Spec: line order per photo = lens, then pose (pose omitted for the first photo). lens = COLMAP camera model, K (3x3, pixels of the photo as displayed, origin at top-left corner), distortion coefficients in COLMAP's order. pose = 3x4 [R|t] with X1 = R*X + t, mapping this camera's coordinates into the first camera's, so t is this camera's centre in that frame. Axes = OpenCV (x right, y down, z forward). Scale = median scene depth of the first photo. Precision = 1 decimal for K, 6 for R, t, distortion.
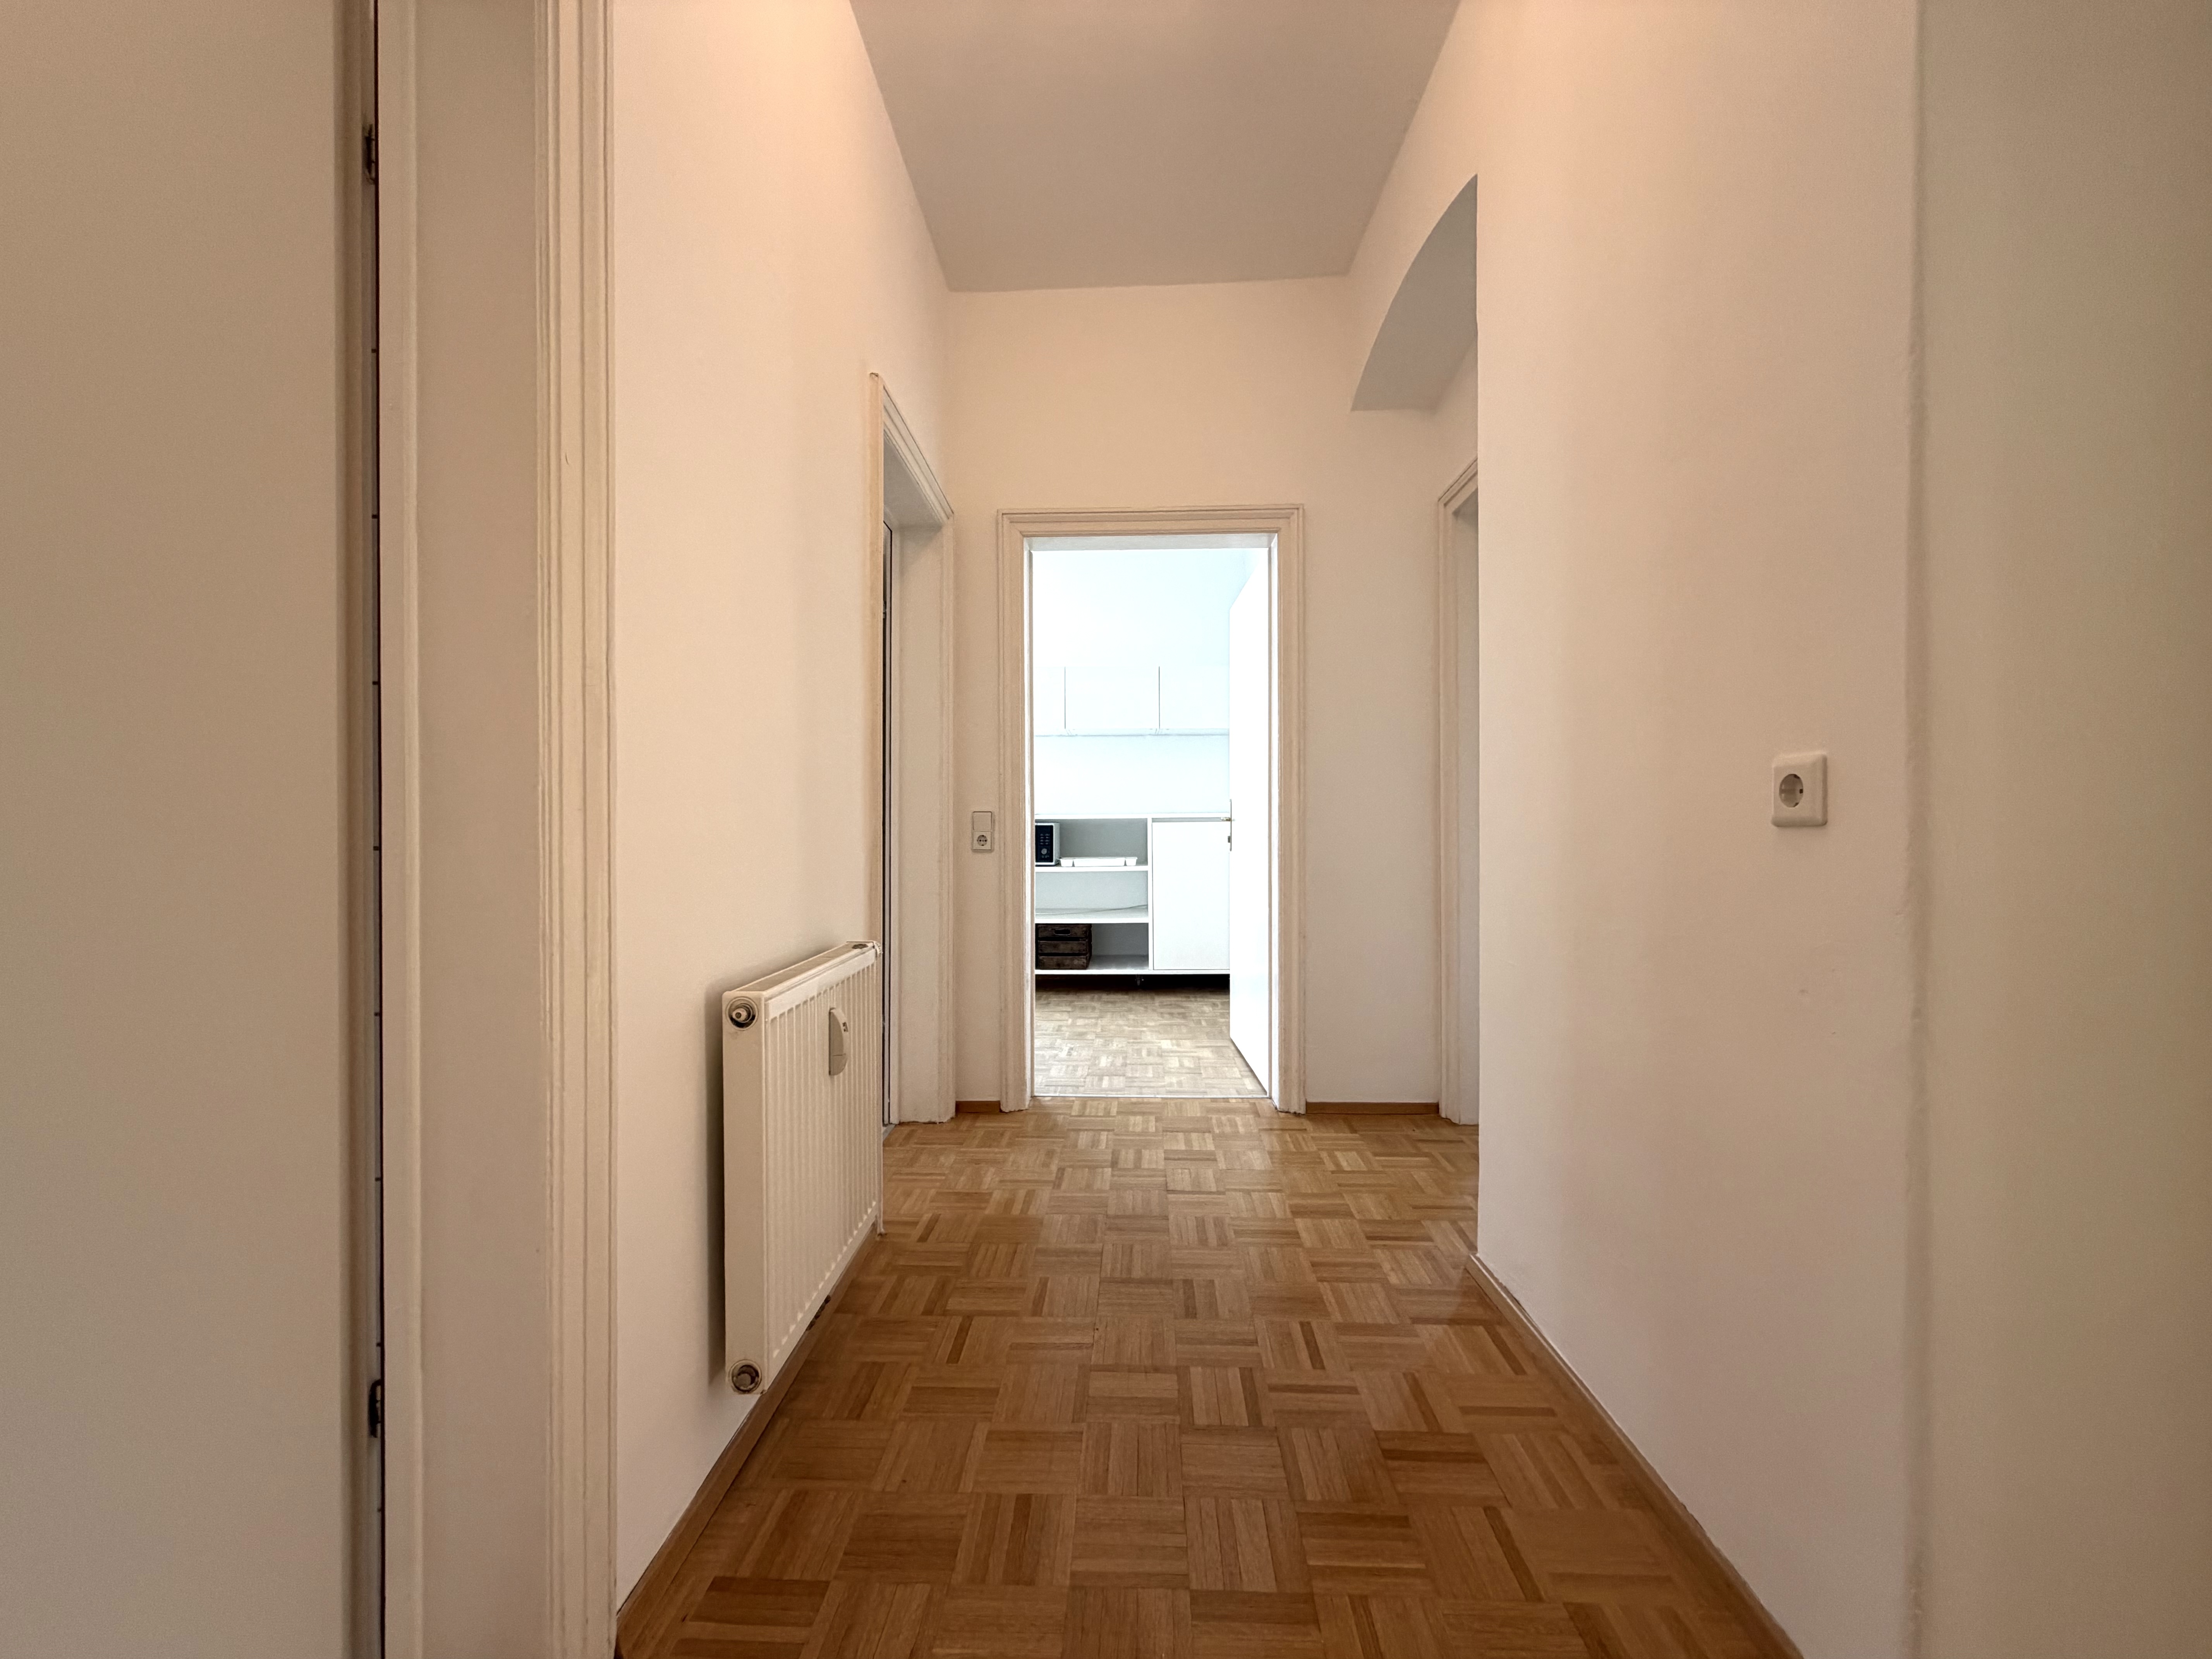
lens RADIAL K [[885.3, 0, 1104.6], [0, 885.3, 828.8], [0, 0, 1]] dist [0.001004, 0.000004]
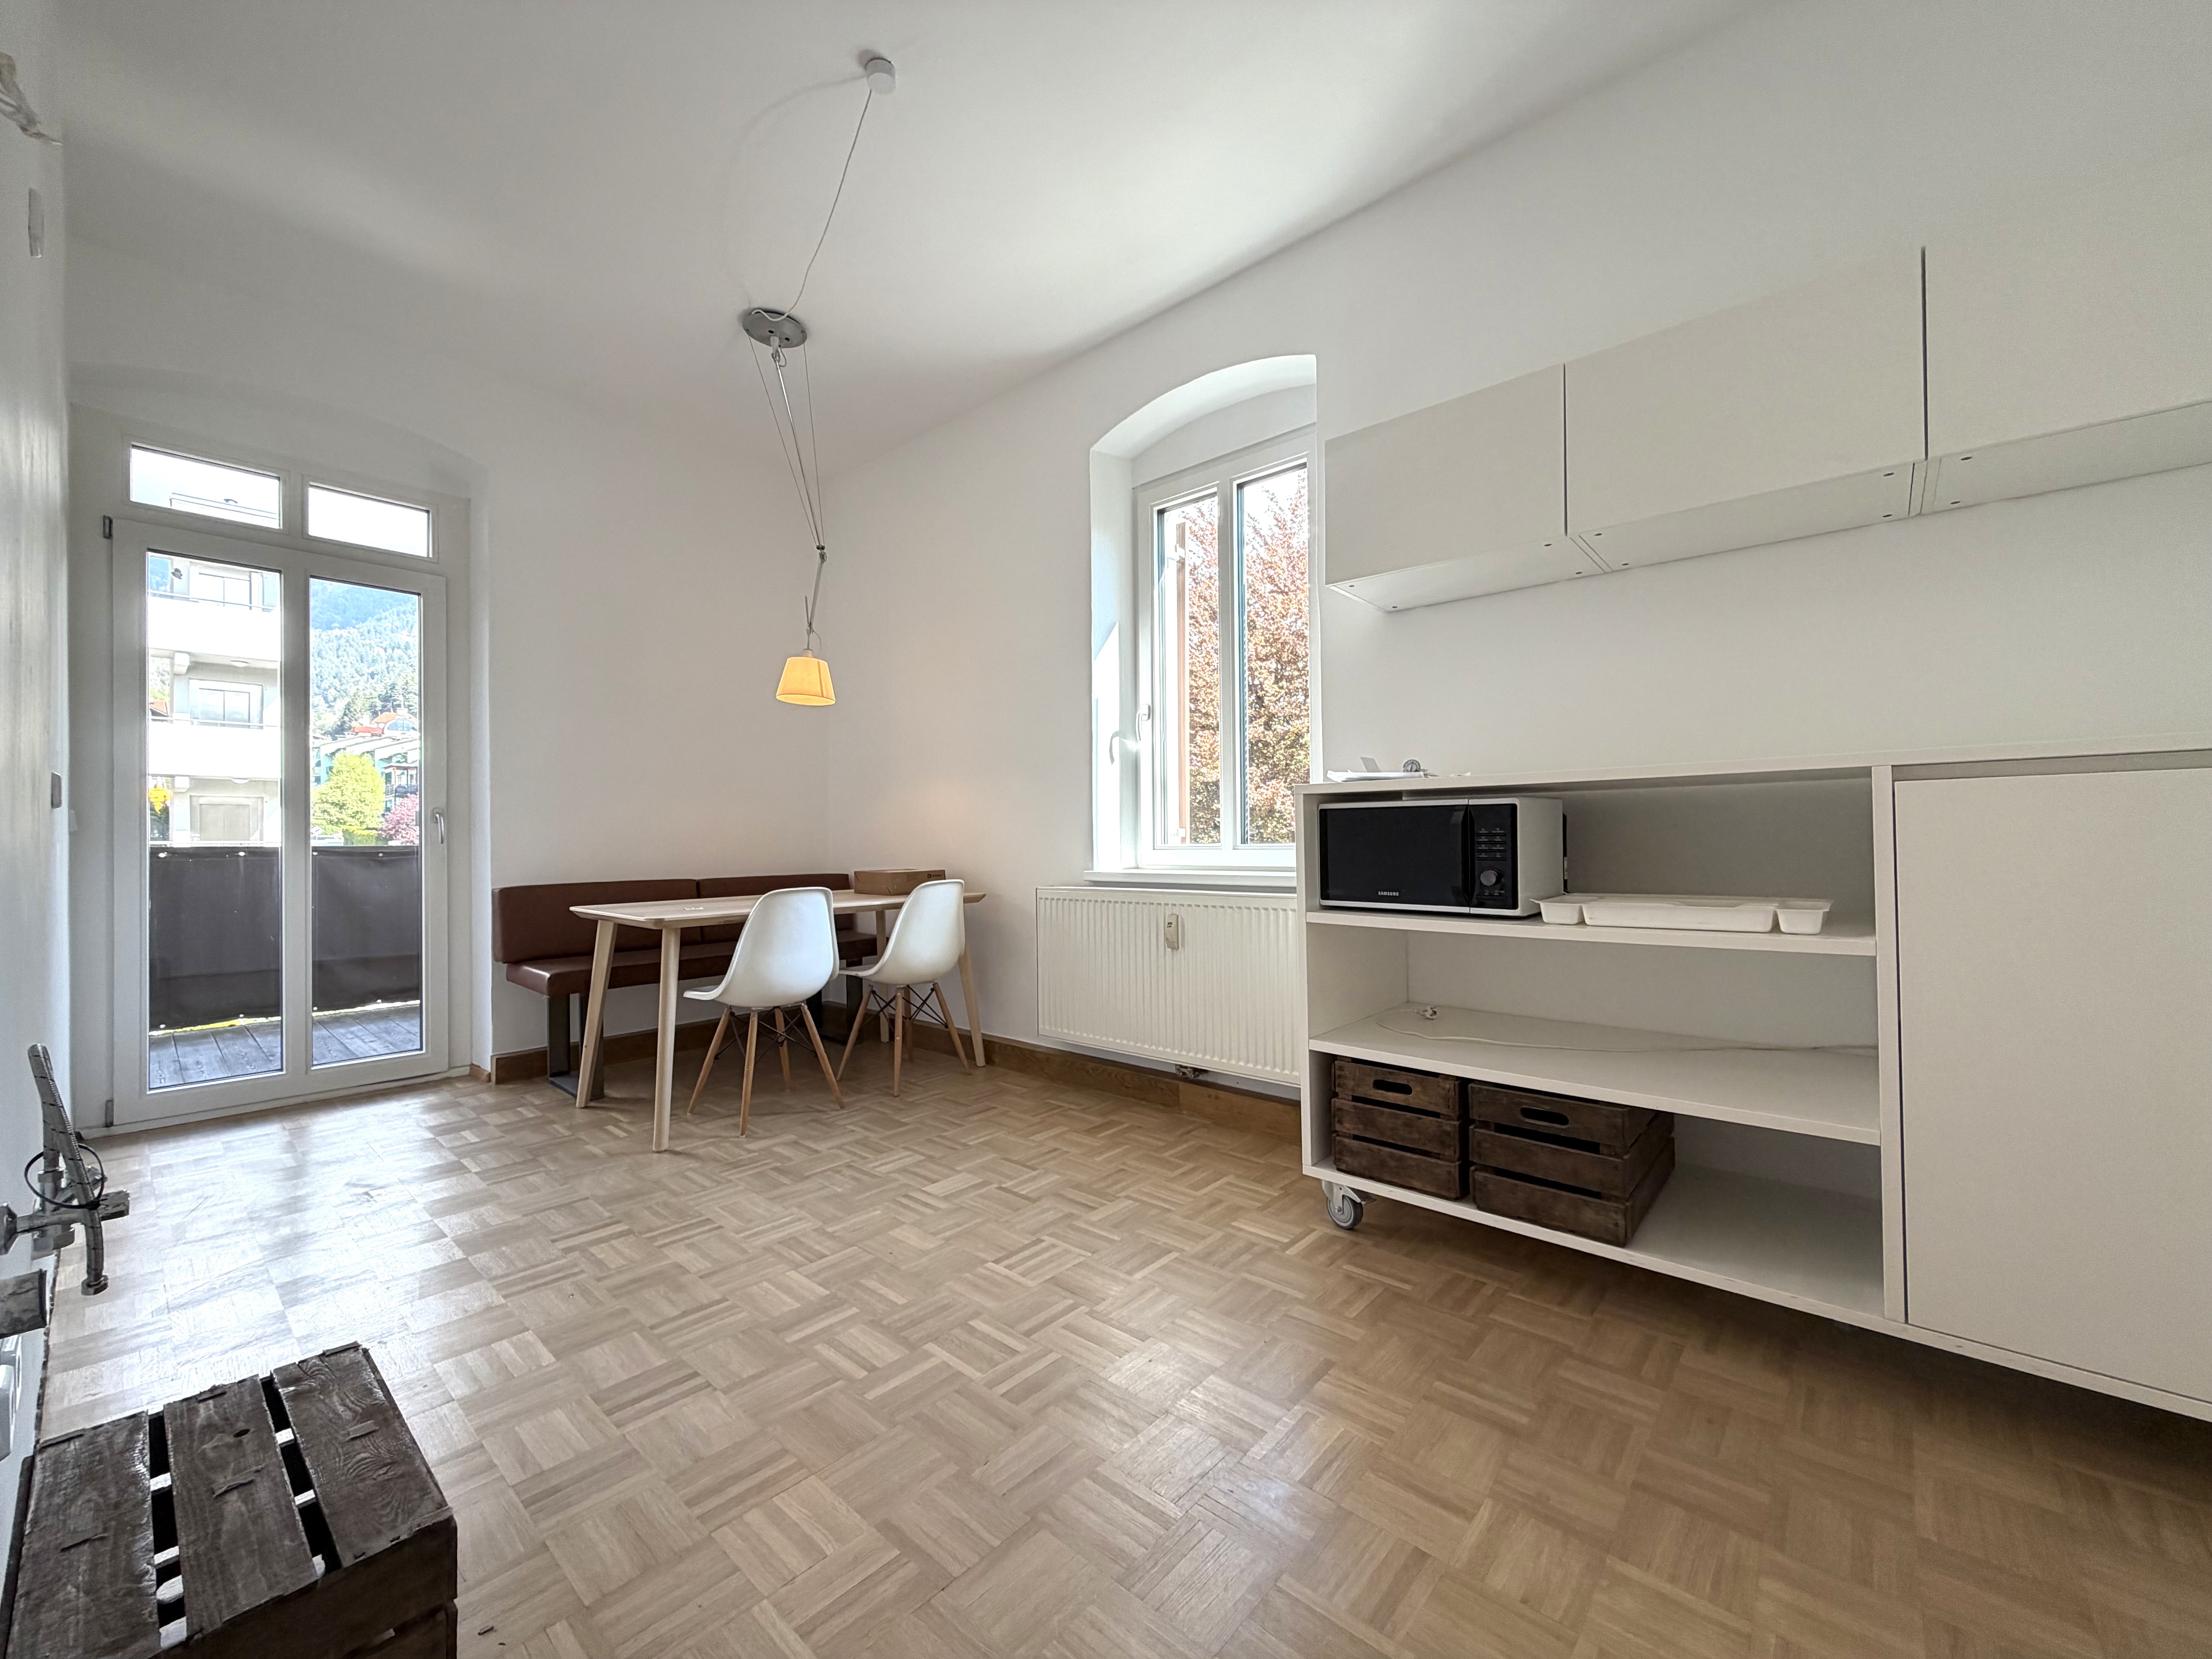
lens RADIAL K [[885.3, 0, 1107.2], [0, 885.3, 841.6], [0, 0, 1]] dist [0.001004, 0.000004]
pose [[0.778497, -0.006267, -0.627617, 0.035714], [0.005455, 0.999980, -0.003218, 0.010631], [0.627624, -0.000918, 0.778516, 0.624591]]
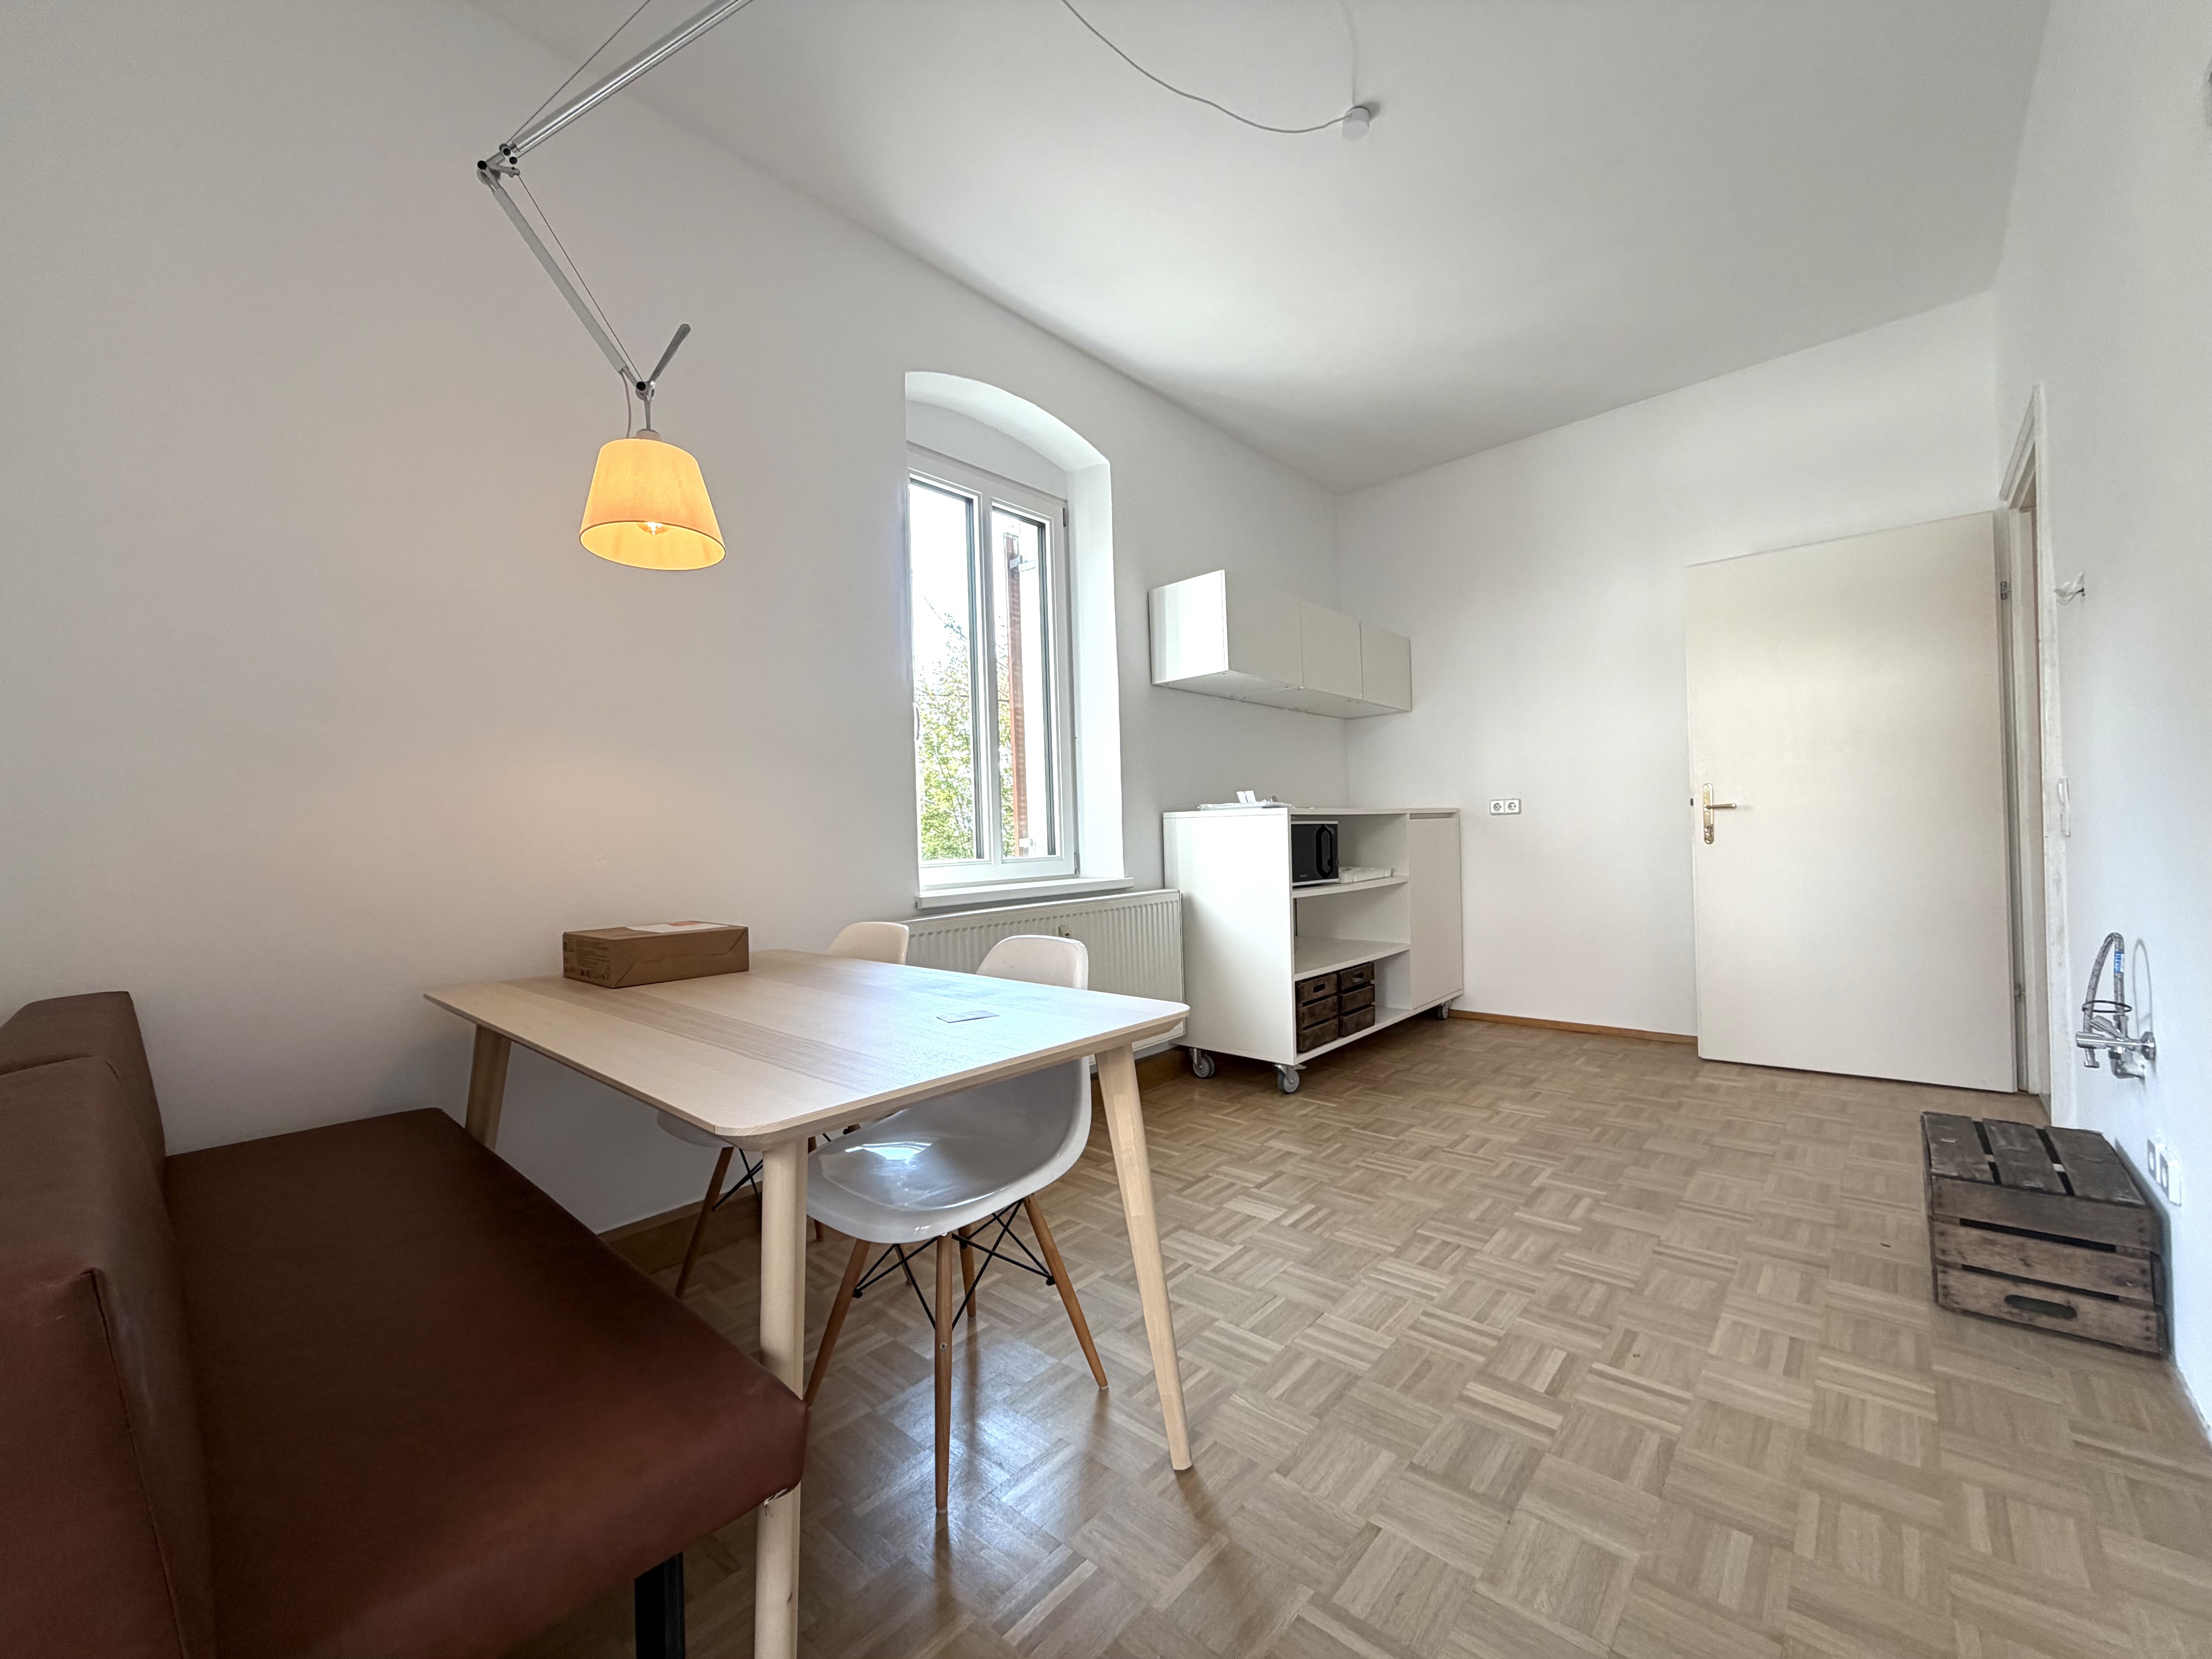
lens RADIAL K [[885.3, 0, 1106.6], [0, 885.3, 828.4], [0, 0, 1]] dist [0.001004, 0.000004]
pose [[0.626407, -0.013789, 0.779374, -0.709155], [0.033501, 0.999396, -0.009244, -0.000614], [-0.778776, 0.031900, 0.626491, 0.708369]]
